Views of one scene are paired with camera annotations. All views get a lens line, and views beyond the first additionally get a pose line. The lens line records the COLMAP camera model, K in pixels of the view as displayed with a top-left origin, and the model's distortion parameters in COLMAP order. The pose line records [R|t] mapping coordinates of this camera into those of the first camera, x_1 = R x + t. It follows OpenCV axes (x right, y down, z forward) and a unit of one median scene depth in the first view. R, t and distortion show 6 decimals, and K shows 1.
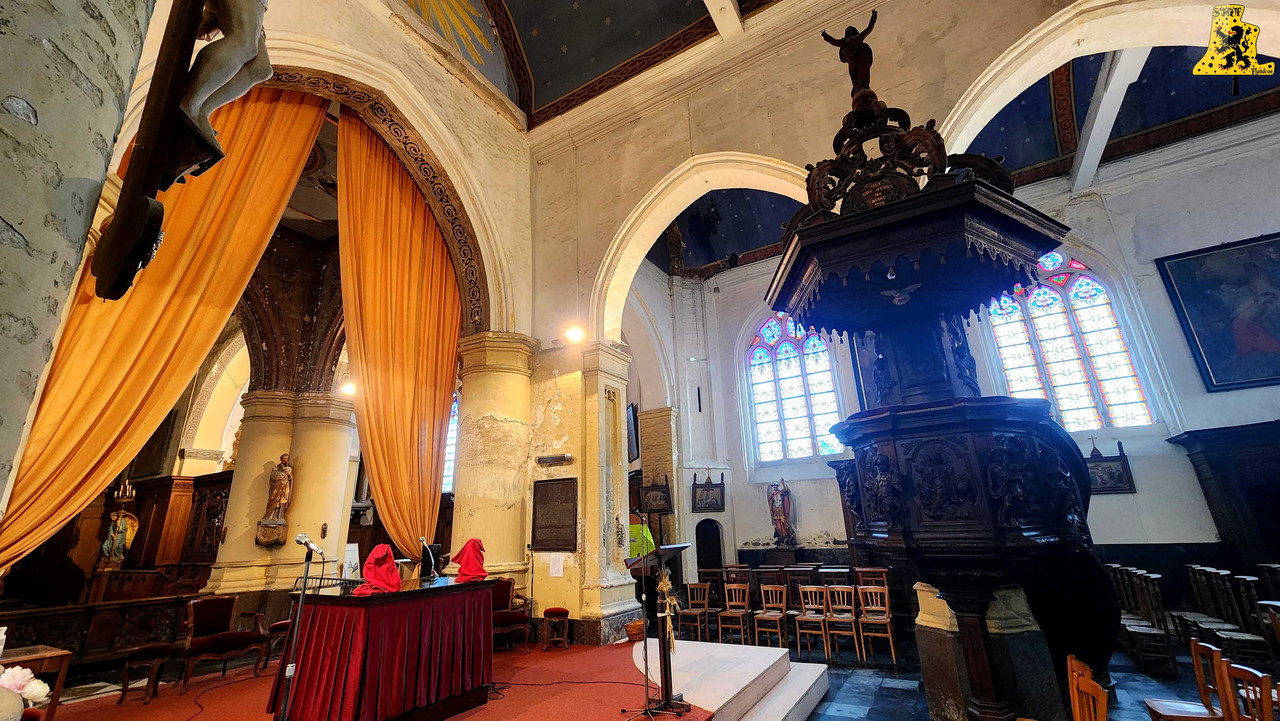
lens RADIAL K [[521.3, 0, 637.1], [0, 521.3, 360.8], [0, 0, 1]] dist [0.001859, 0.000771]
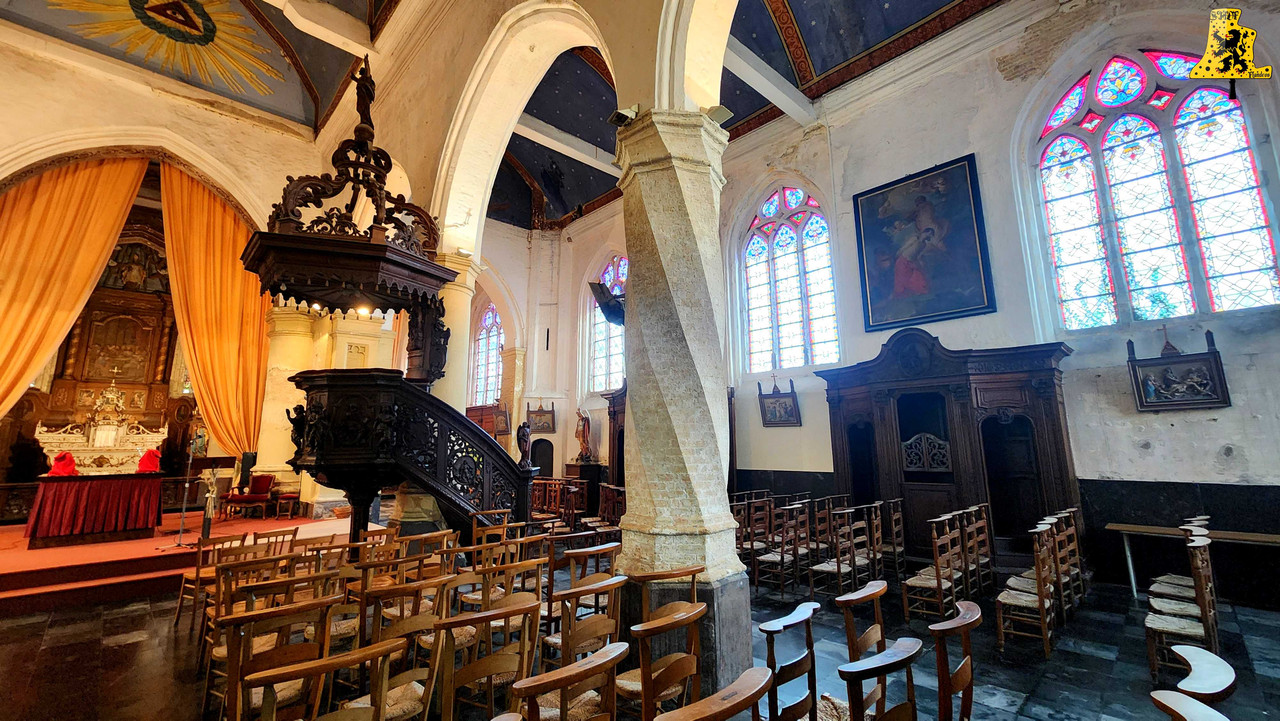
lens RADIAL K [[521.3, 0, 642.5], [0, 521.3, 357.1], [0, 0, 1]] dist [0.001859, 0.000771]
pose [[0.964366, -0.016051, -0.264083, 0.824386], [0.055863, 0.988007, 0.143950, -0.055442], [0.258605, -0.153573, 0.953697, -0.081444]]
